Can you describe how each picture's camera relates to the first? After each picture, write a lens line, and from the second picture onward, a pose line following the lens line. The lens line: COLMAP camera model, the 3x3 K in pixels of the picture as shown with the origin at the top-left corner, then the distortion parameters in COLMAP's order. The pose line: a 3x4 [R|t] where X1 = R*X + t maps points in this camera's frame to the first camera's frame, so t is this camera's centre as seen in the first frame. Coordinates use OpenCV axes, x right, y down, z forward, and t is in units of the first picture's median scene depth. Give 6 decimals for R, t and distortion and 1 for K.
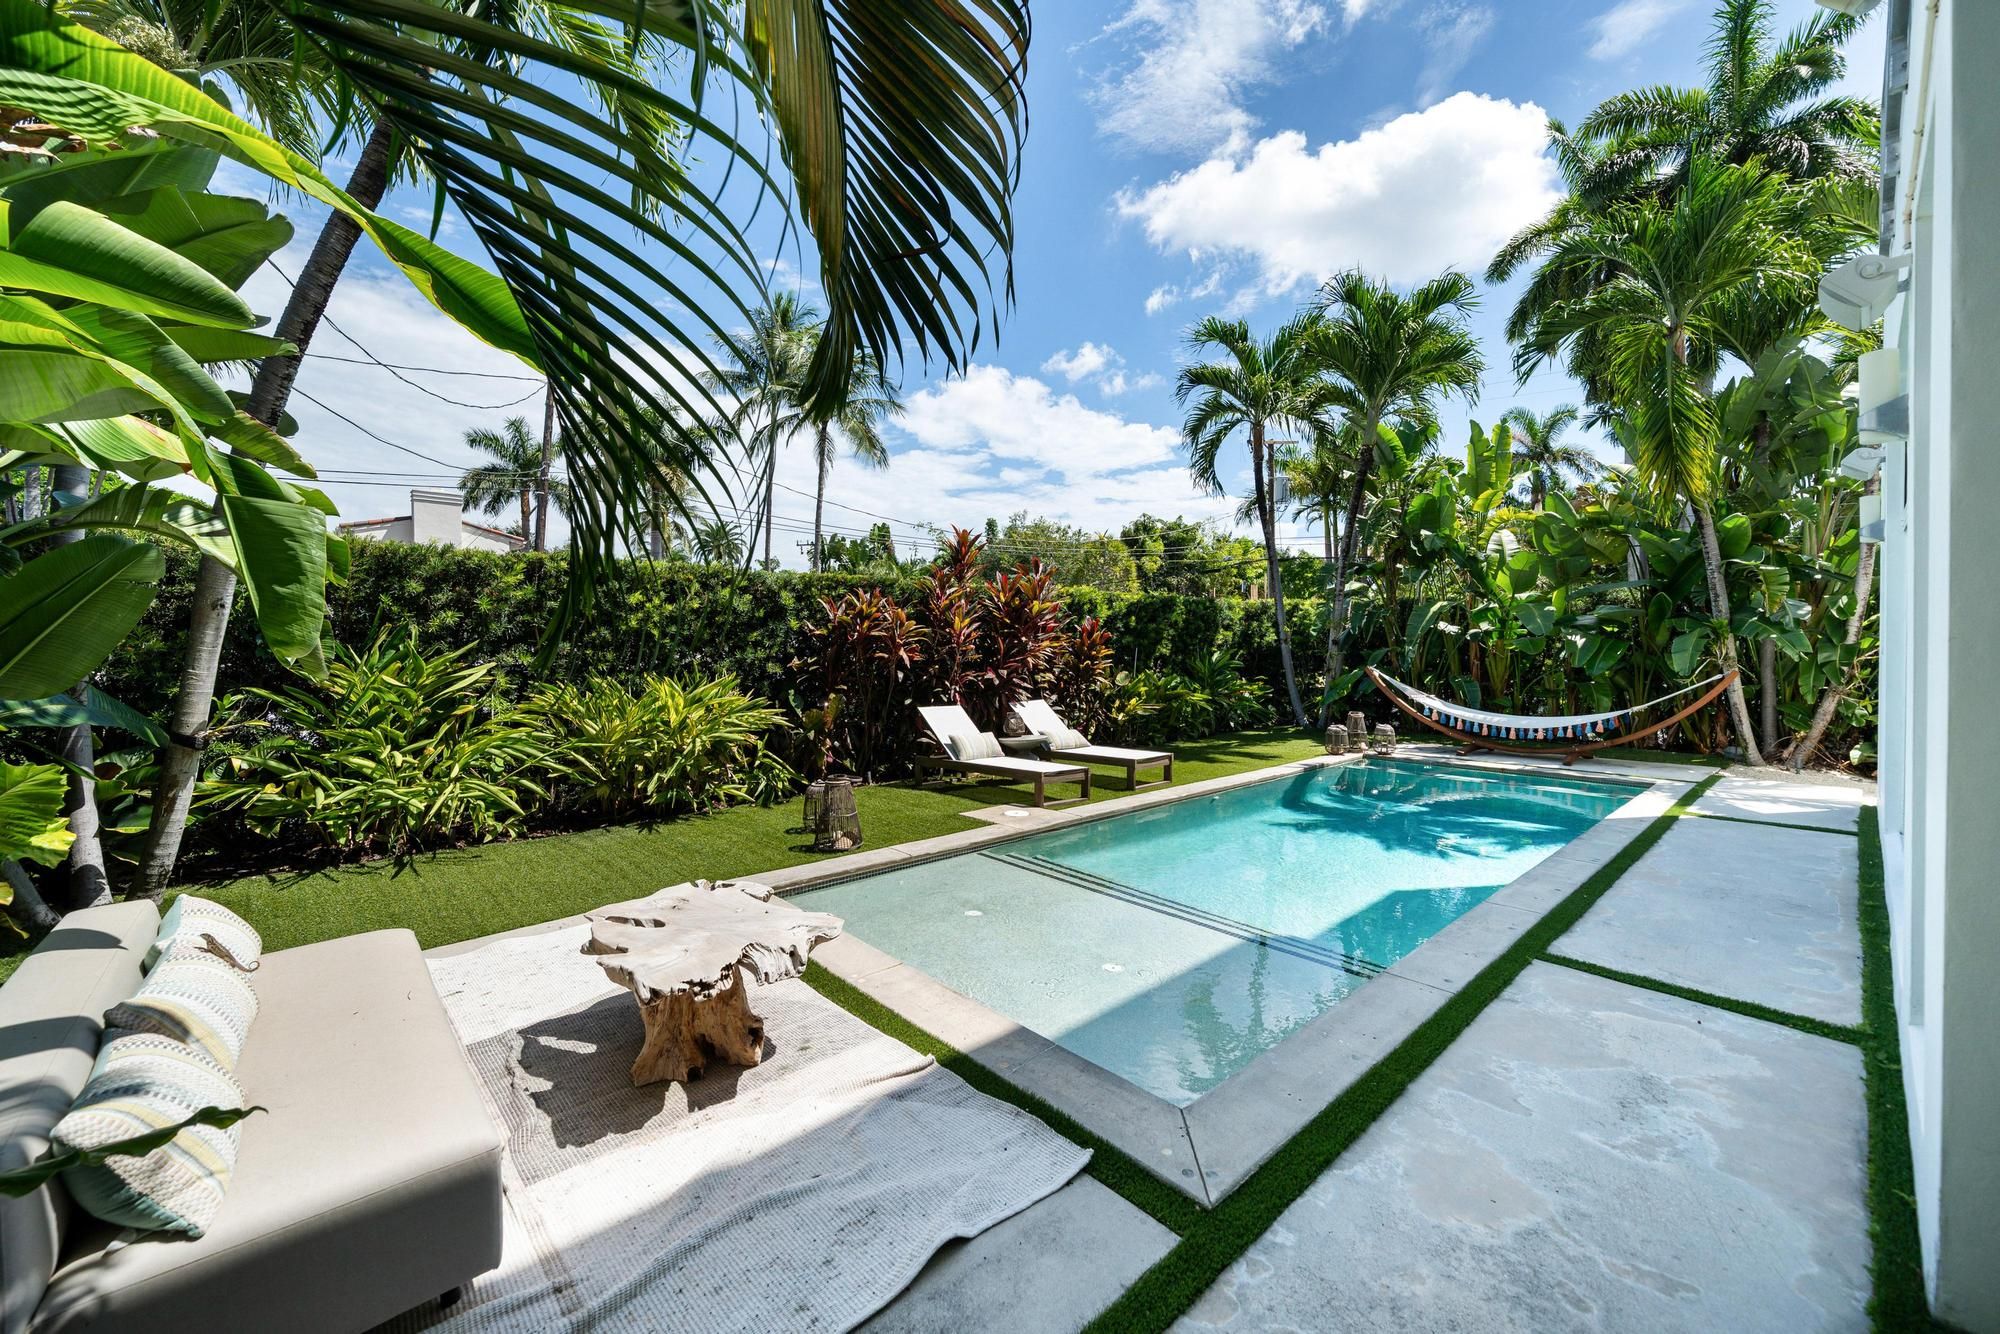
lens RADIAL K [[777.6, 0, 1005.5], [0, 777.6, 656.1], [0, 0, 1]] dist [-0.001613, 0.000025]
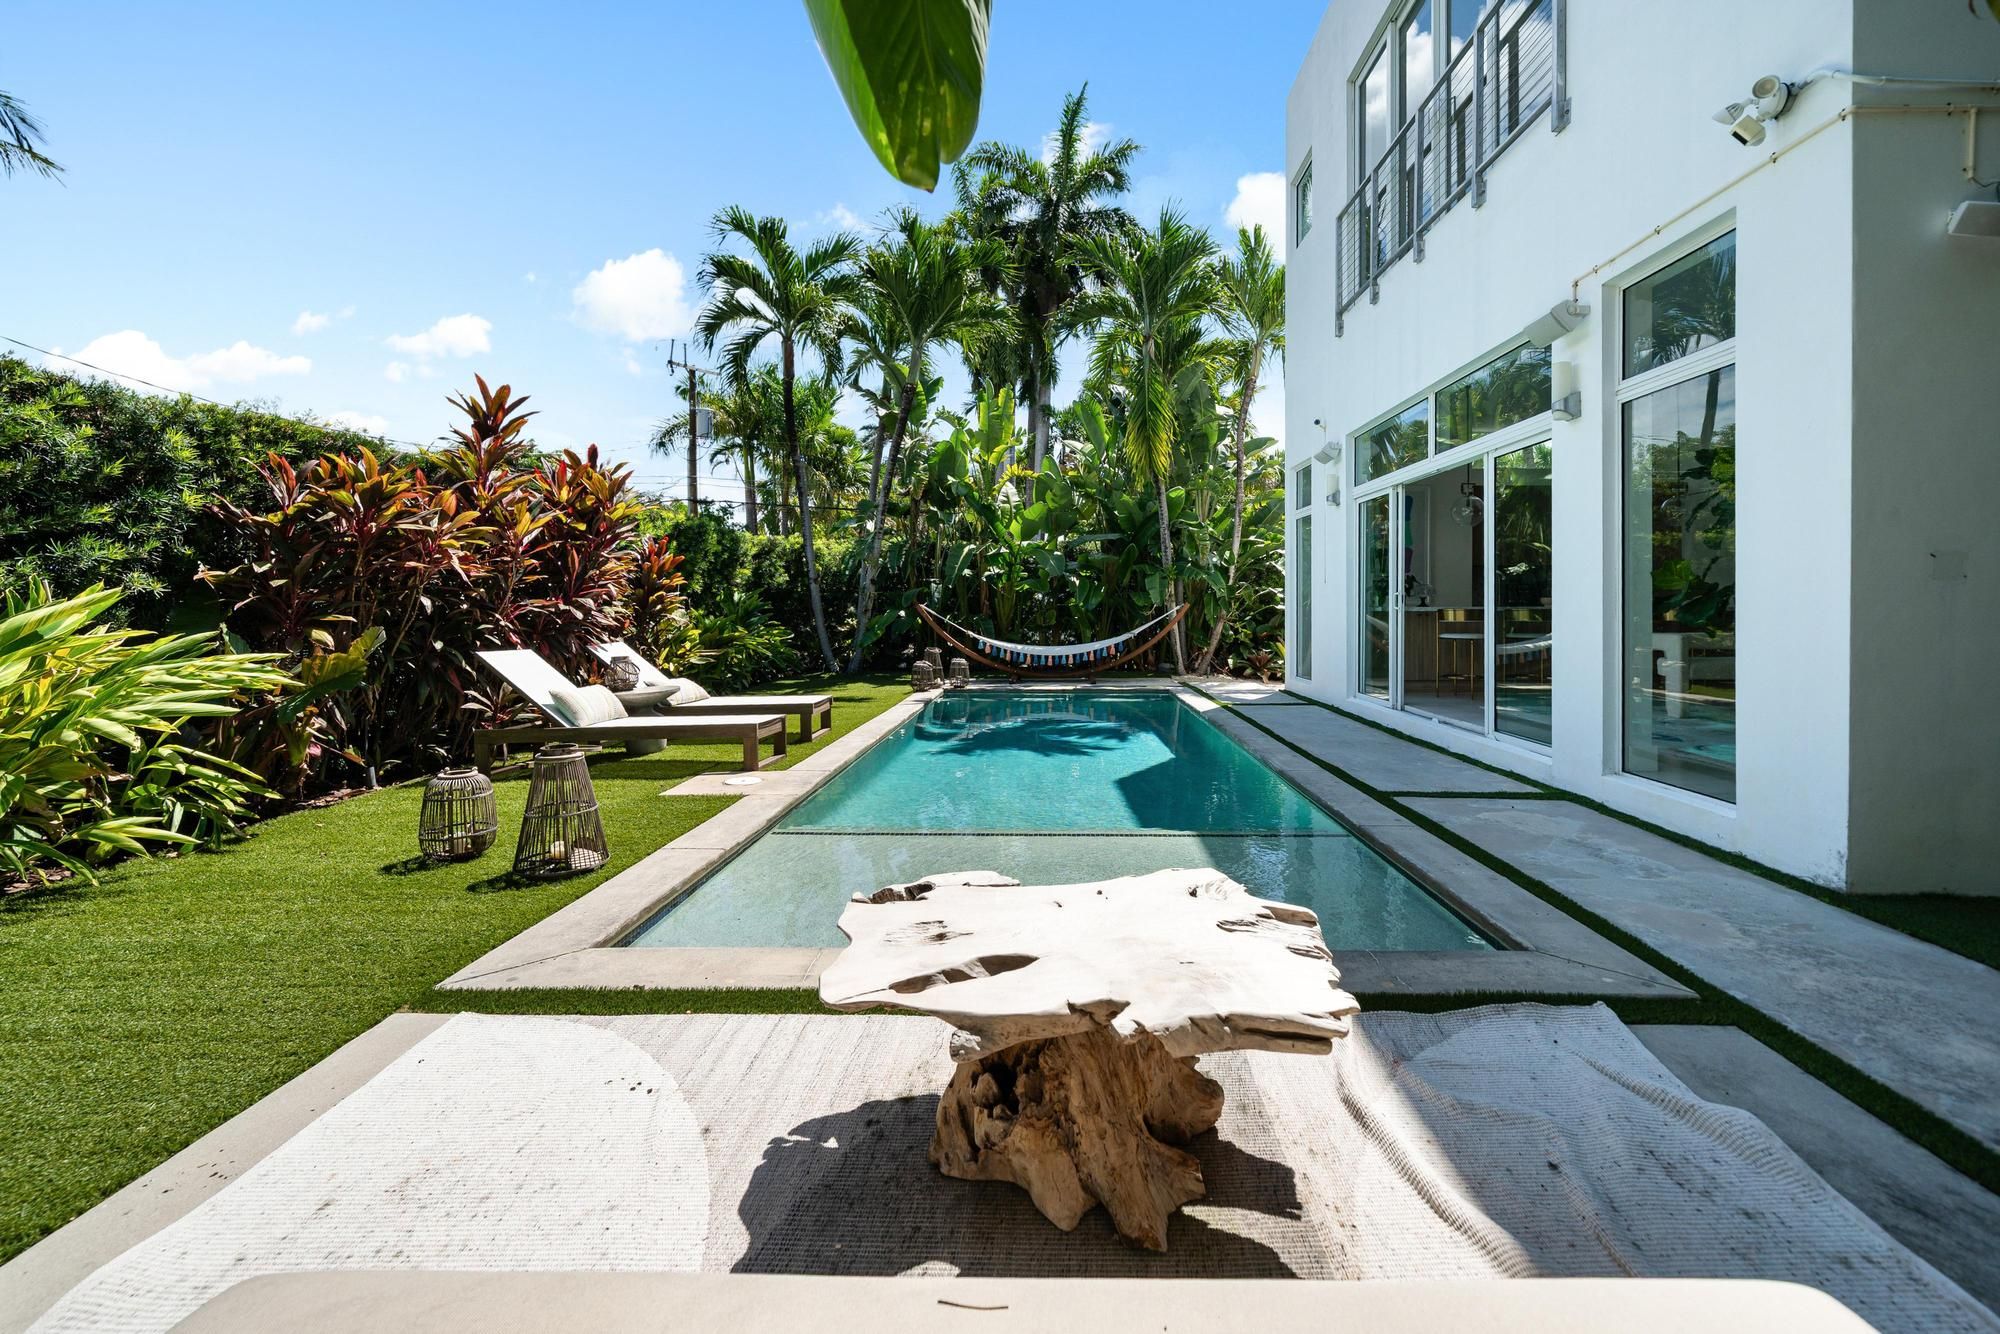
lens RADIAL K [[833.4, 0, 1041.3], [0, 833.4, 612.5], [0, 0, 1]] dist [0.001052, -0.000304]
pose [[0.679935, -0.002821, 0.733267, -0.304324], [0.009853, 0.999937, -0.005289, 0.043606], [-0.733206, 0.010821, 0.679921, 0.221893]]
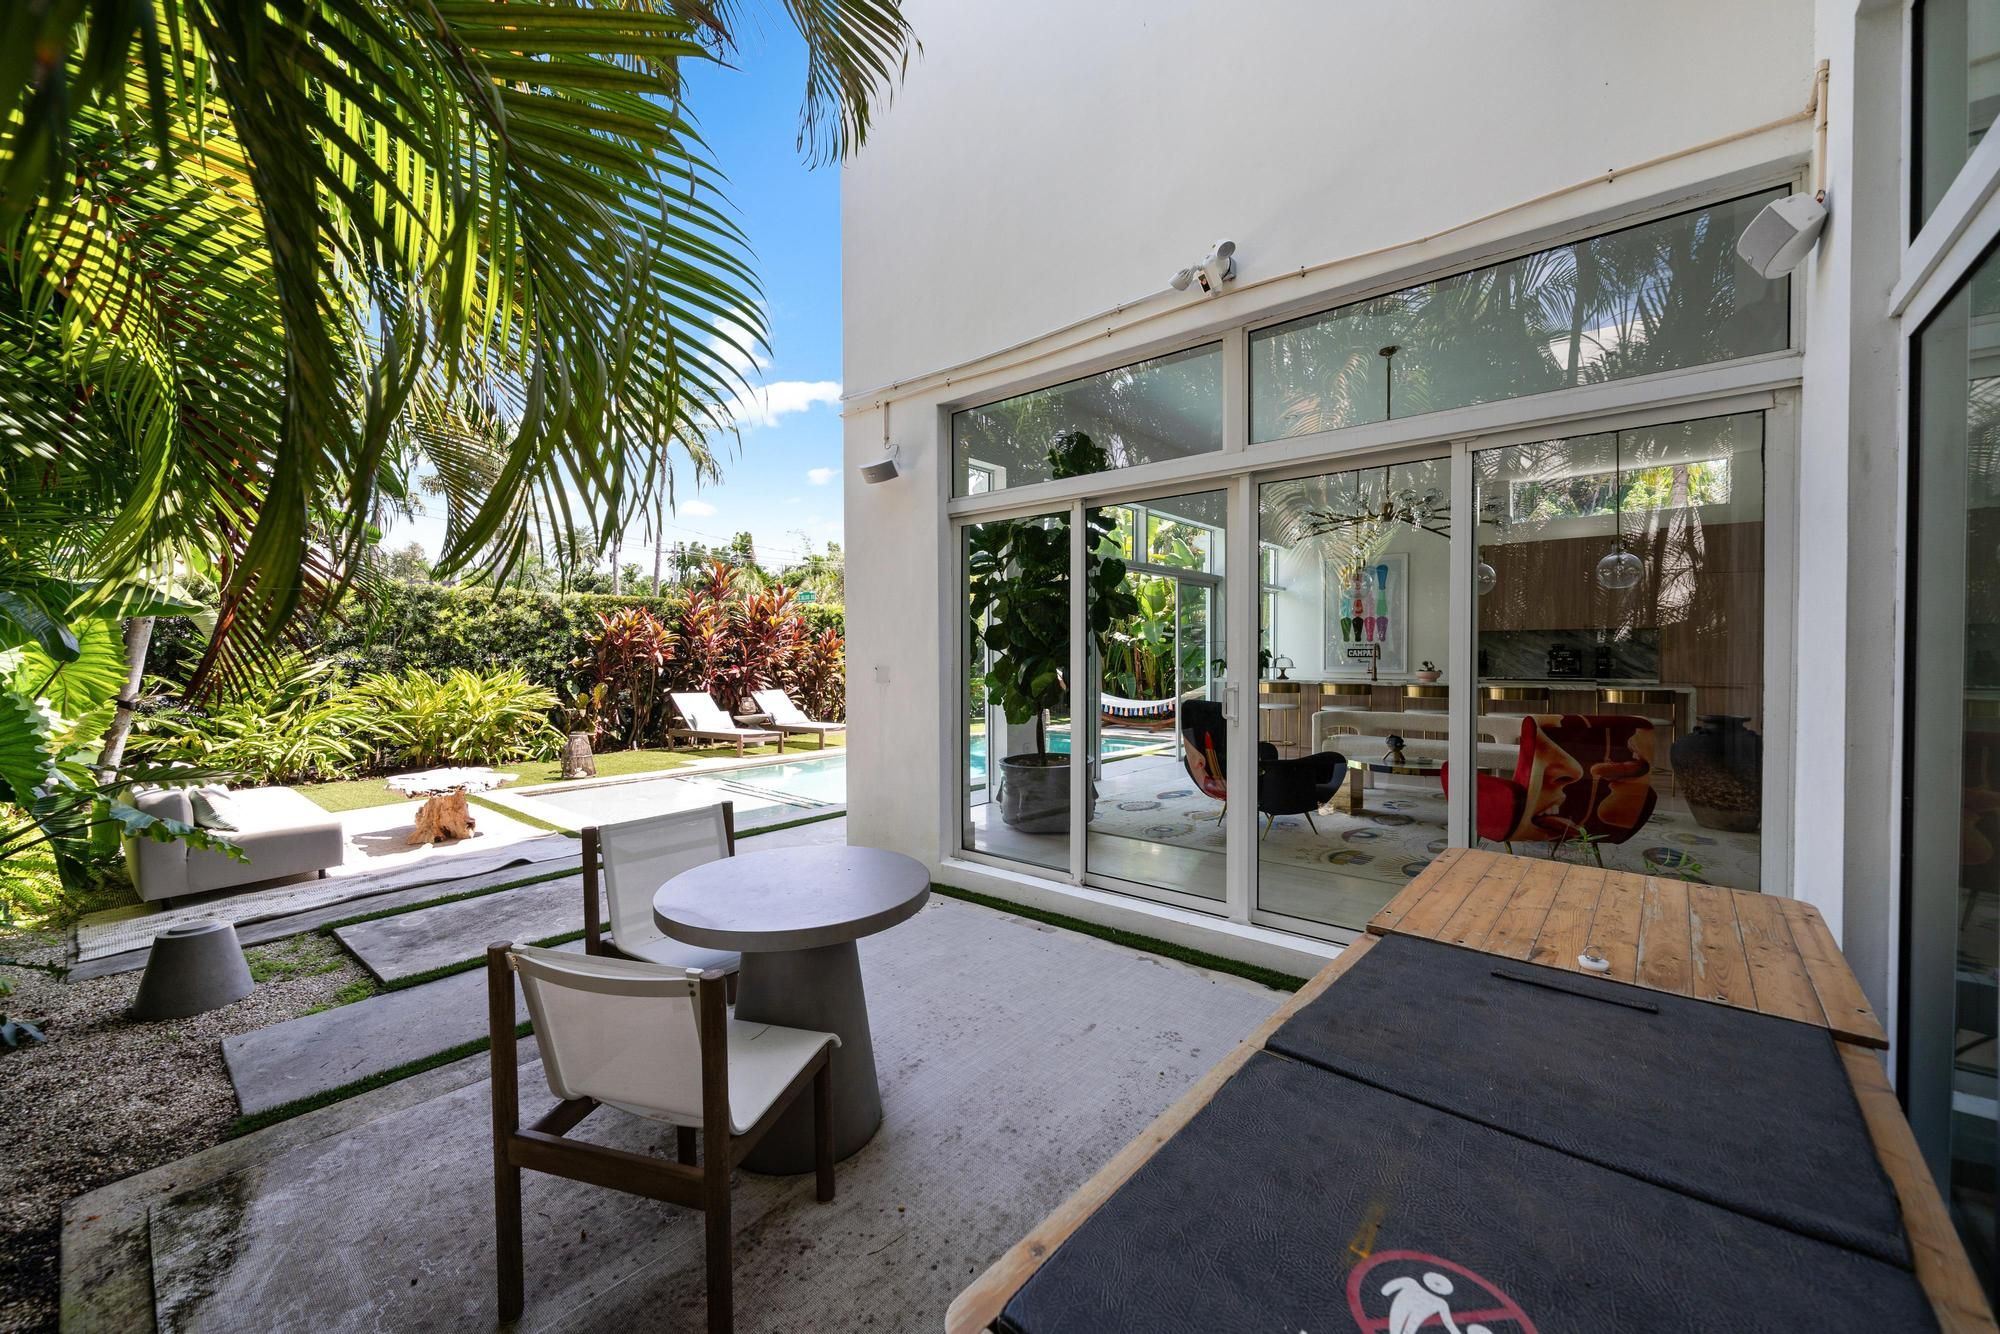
lens RADIAL K [[777.6, 0, 1000.1], [0, 777.6, 664.7], [0, 0, 1]] dist [-0.001613, 0.000025]
pose [[0.991026, -0.000510, 0.133670, 0.290728], [0.000284, 0.999998, 0.001712, 0.012736], [-0.133671, -0.001659, 0.991024, -0.458203]]
